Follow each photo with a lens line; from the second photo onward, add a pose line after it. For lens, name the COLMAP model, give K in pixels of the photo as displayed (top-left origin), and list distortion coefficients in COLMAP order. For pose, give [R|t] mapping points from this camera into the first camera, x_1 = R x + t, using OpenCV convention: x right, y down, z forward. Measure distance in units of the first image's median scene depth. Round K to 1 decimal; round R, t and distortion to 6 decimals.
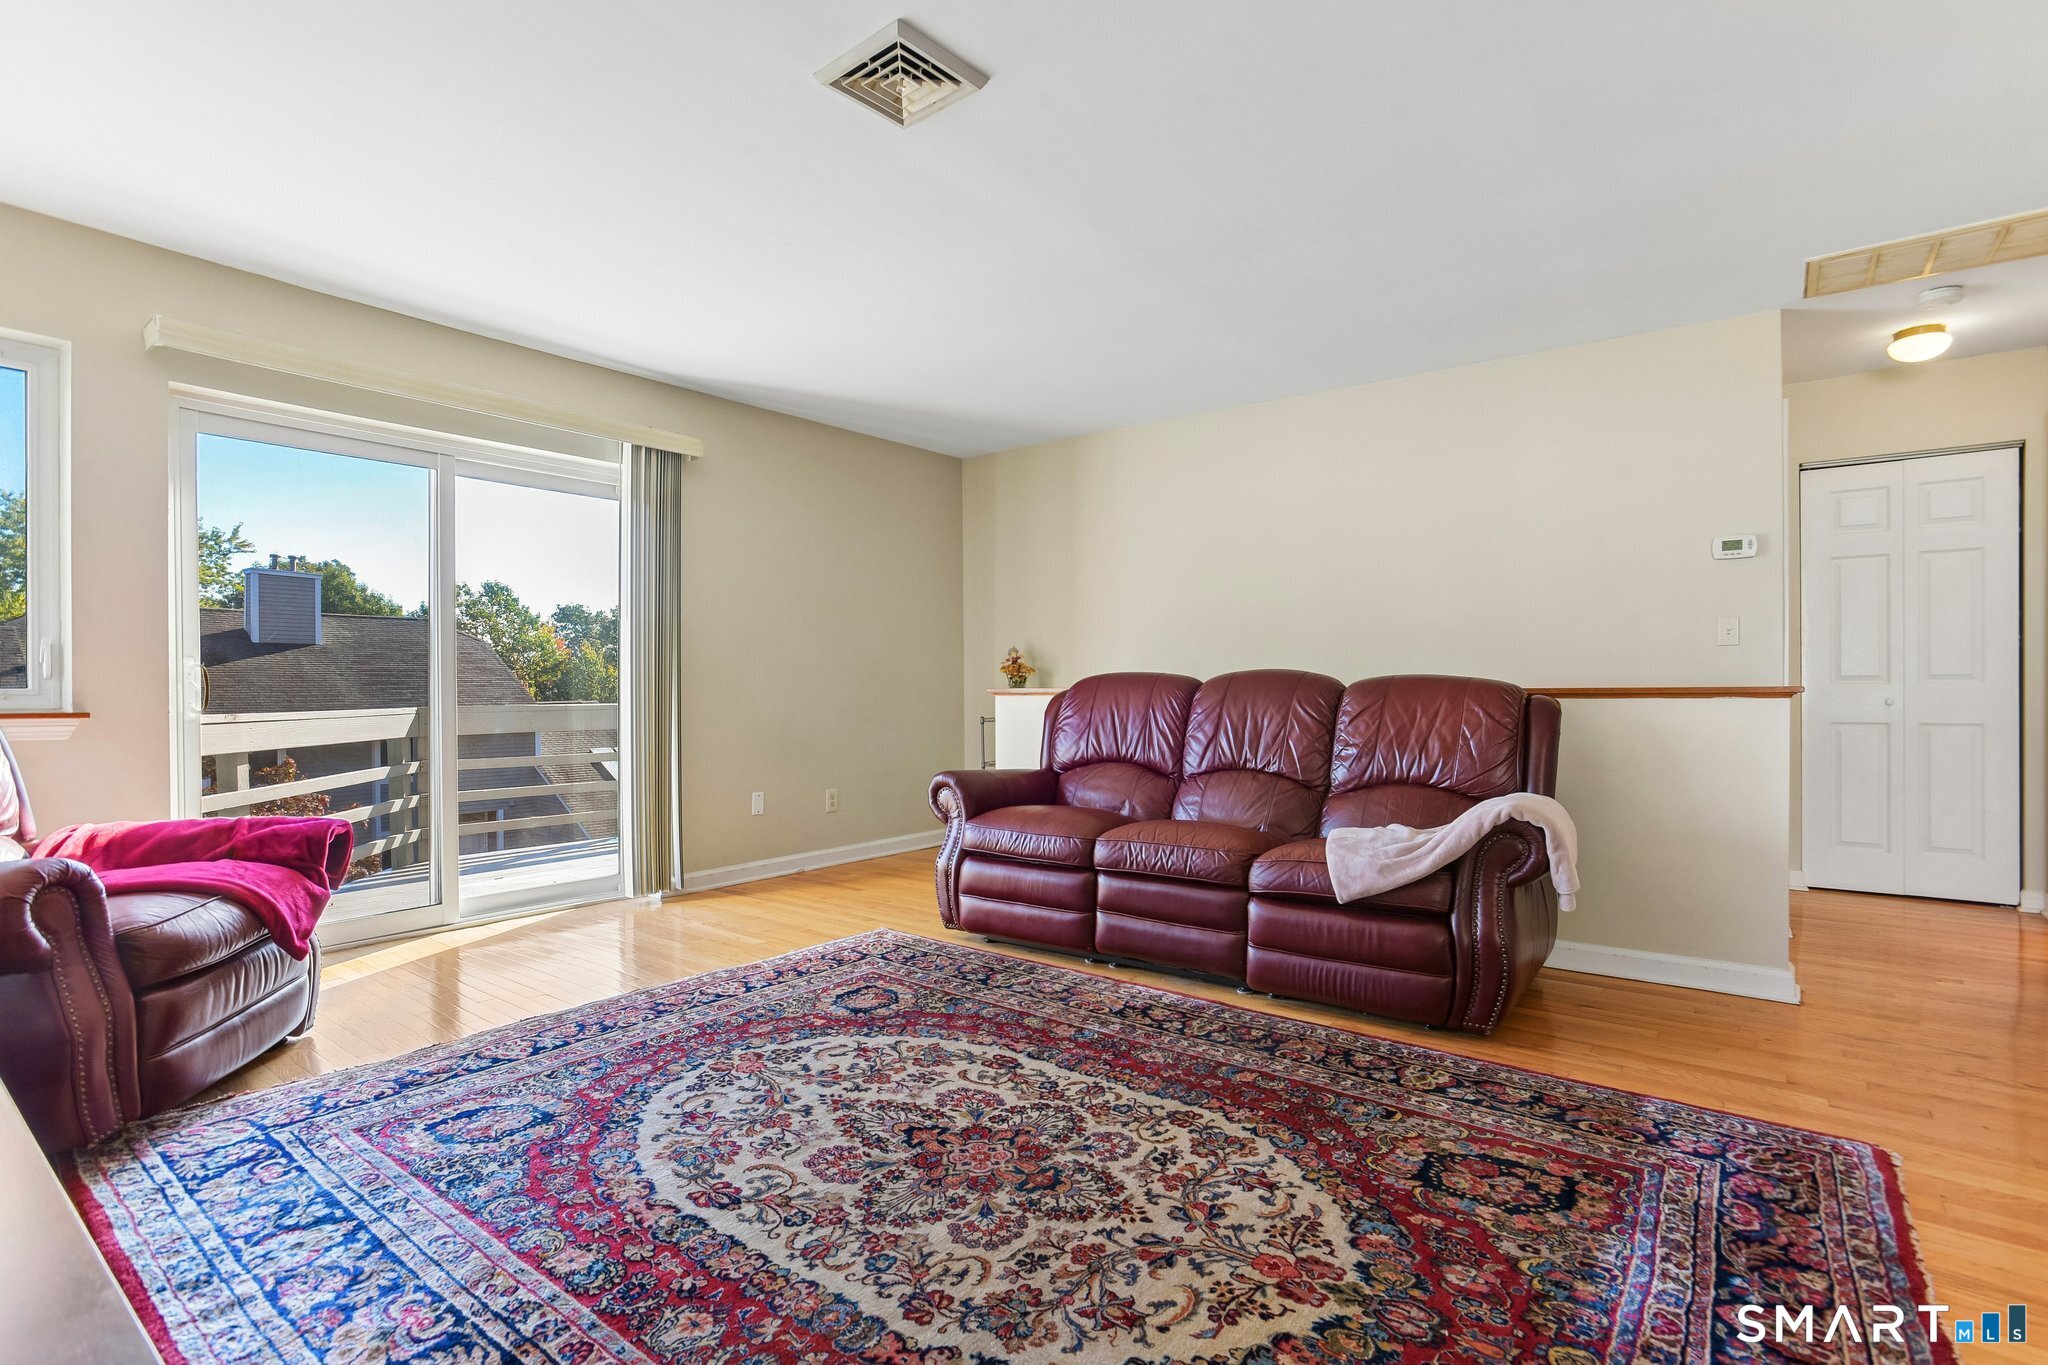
lens RADIAL K [[892.2, 0, 1023.3], [0, 892.2, 689.8], [0, 0, 1]] dist [-0.055708, 0.026560]
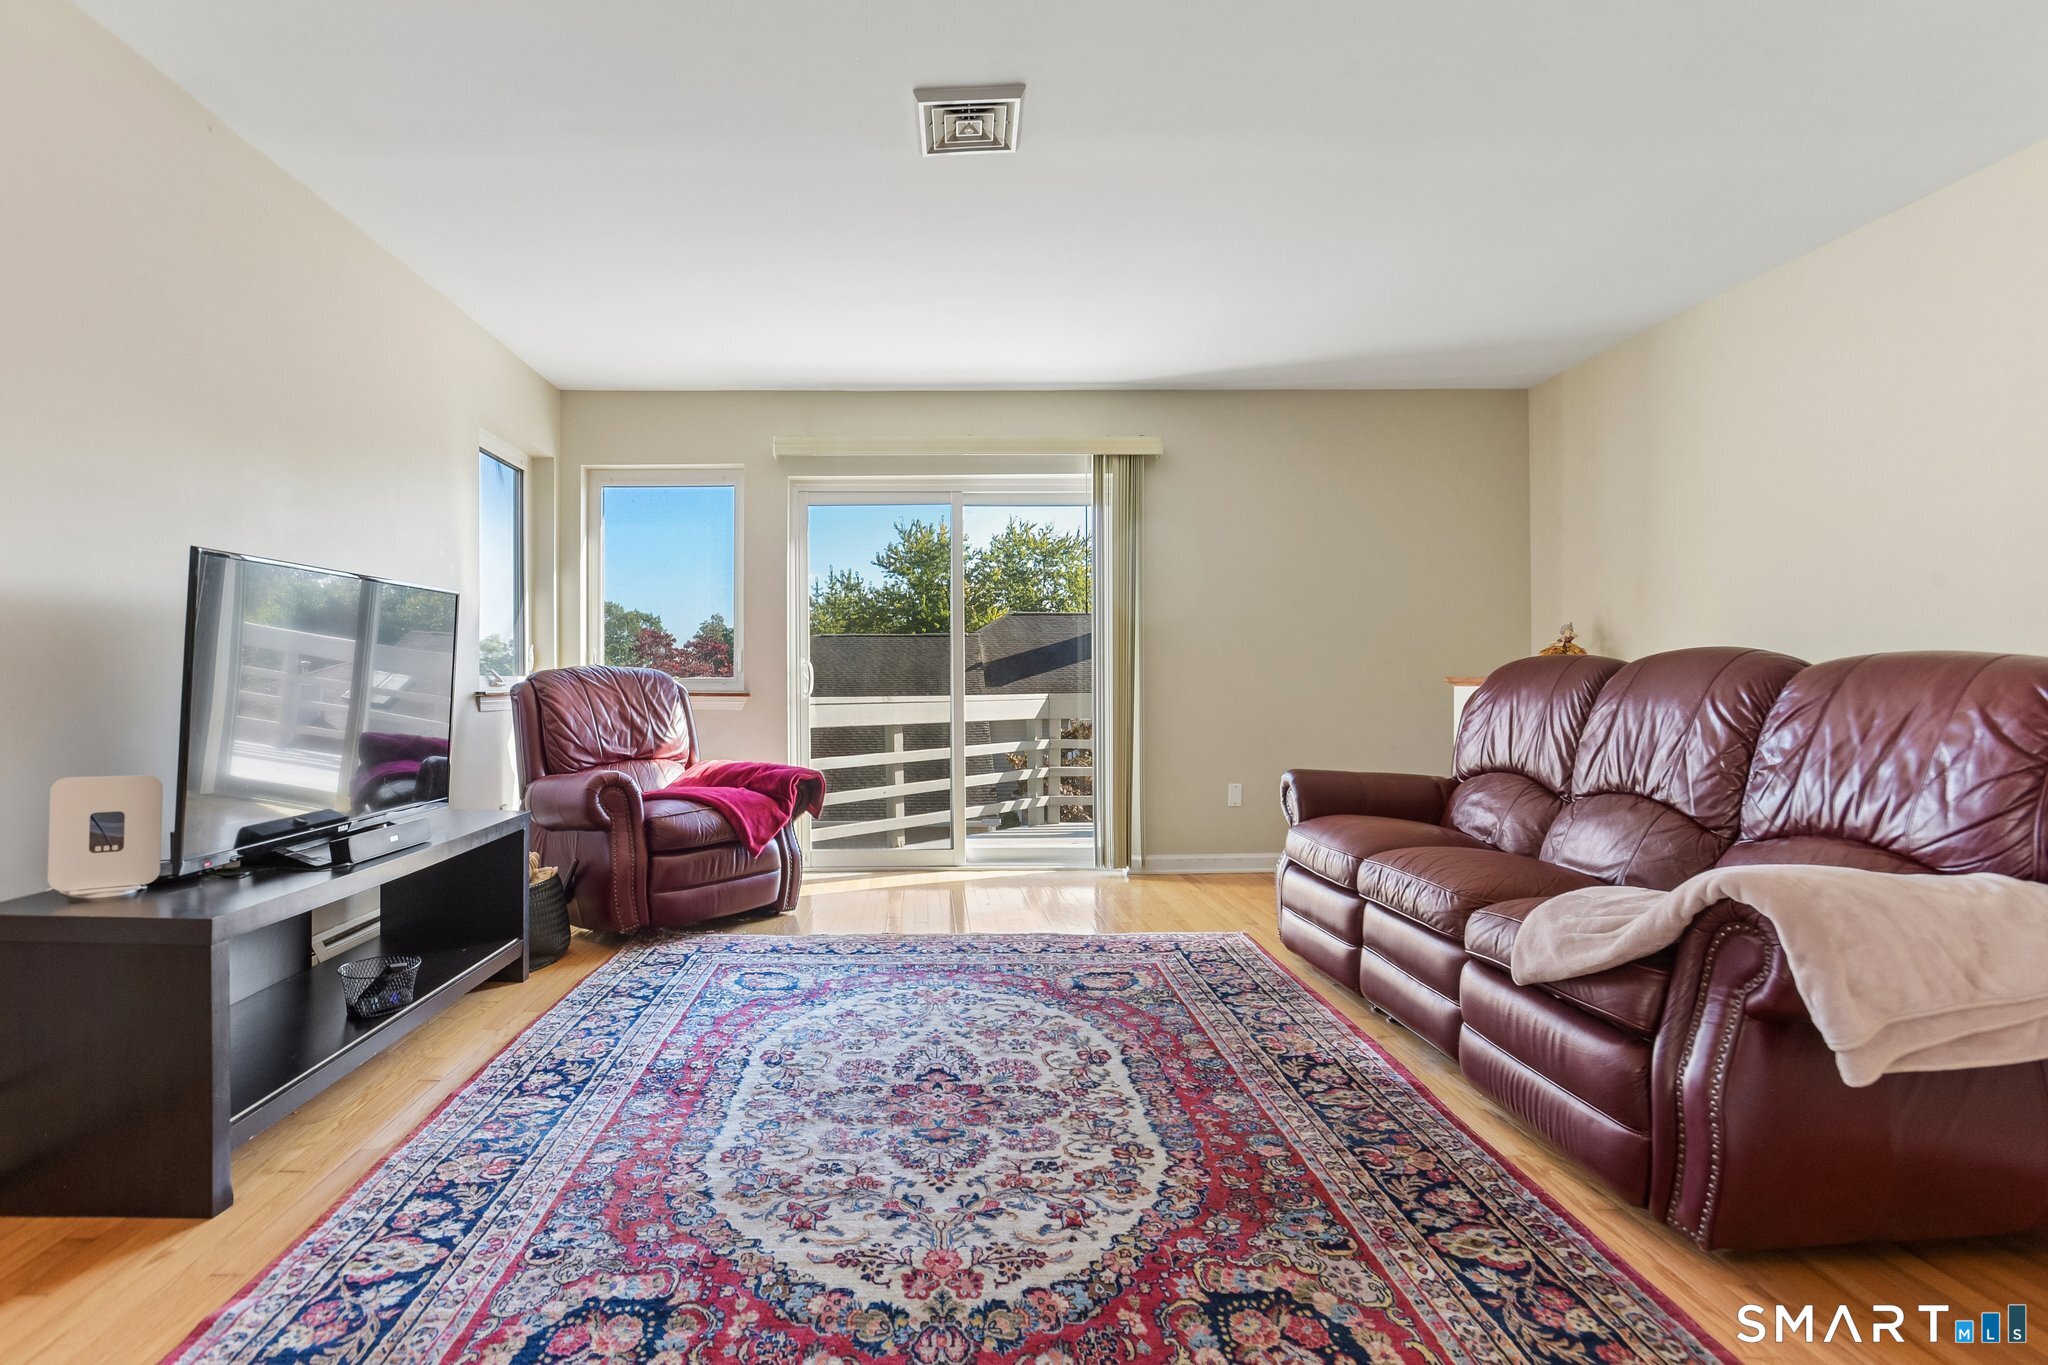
lens RADIAL K [[992.1, 0, 1024.0], [0, 992.1, 682.5], [0, 0, 1]] dist [-0.060769, 0.030374]
pose [[0.654461, 0.002132, -0.756093, 0.737039], [0.000610, 0.999994, 0.003348, 0.000480], [0.756095, -0.002652, 0.654456, 0.218119]]
